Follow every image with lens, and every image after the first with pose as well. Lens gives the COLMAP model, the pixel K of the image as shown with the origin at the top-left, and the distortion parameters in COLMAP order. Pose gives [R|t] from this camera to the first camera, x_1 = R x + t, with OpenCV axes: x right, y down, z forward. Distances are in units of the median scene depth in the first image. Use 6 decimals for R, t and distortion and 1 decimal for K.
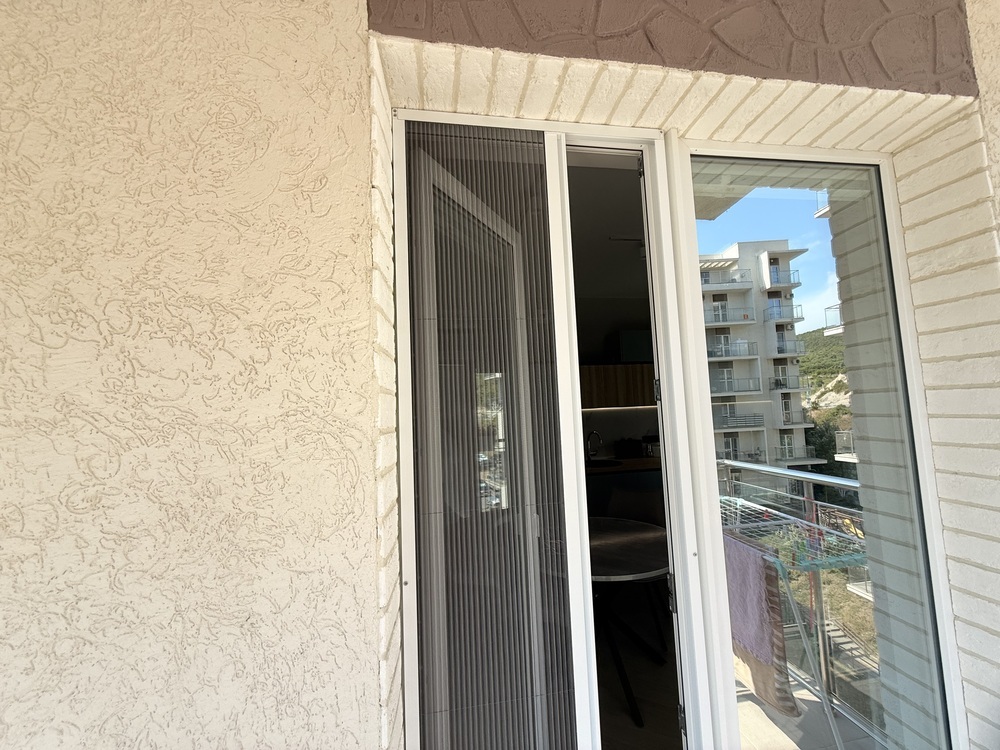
lens RADIAL K [[398.5, 0, 504.7], [0, 398.5, 376.0], [0, 0, 1]] dist [0.000741, -0.000054]
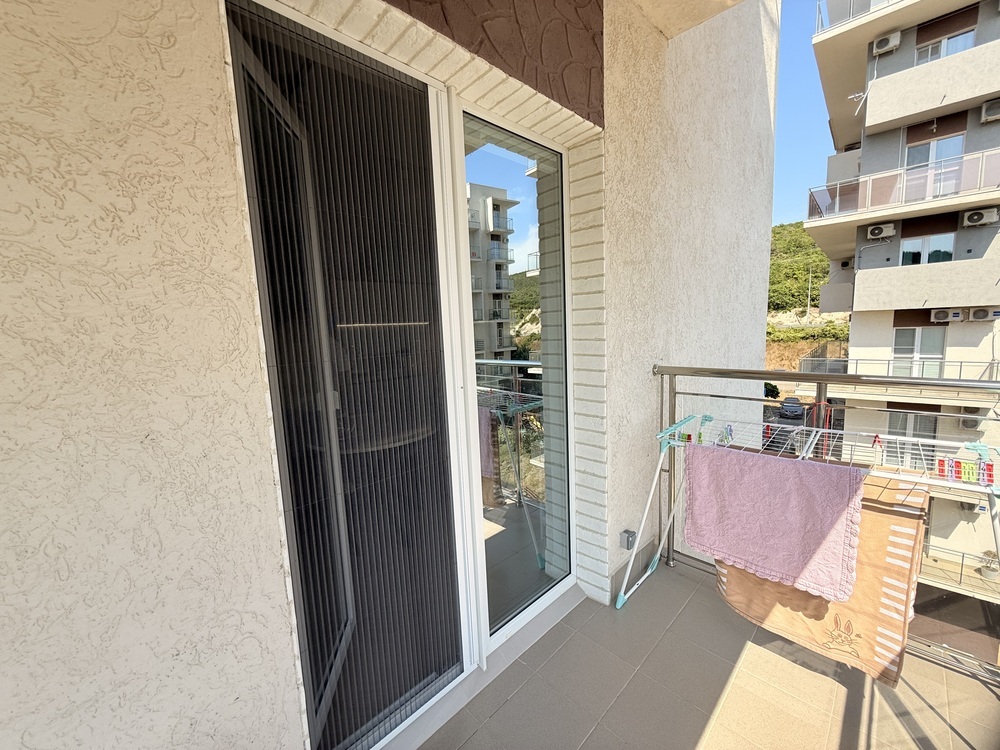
lens RADIAL K [[398.5, 0, 504.7], [0, 398.5, 376.0], [0, 0, 1]] dist [0.000741, -0.000054]
pose [[0.809649, -0.062308, 0.583597, -0.319932], [-0.041921, 0.985670, 0.163394, 0.133738], [-0.585415, -0.156757, 0.795435, -0.372261]]
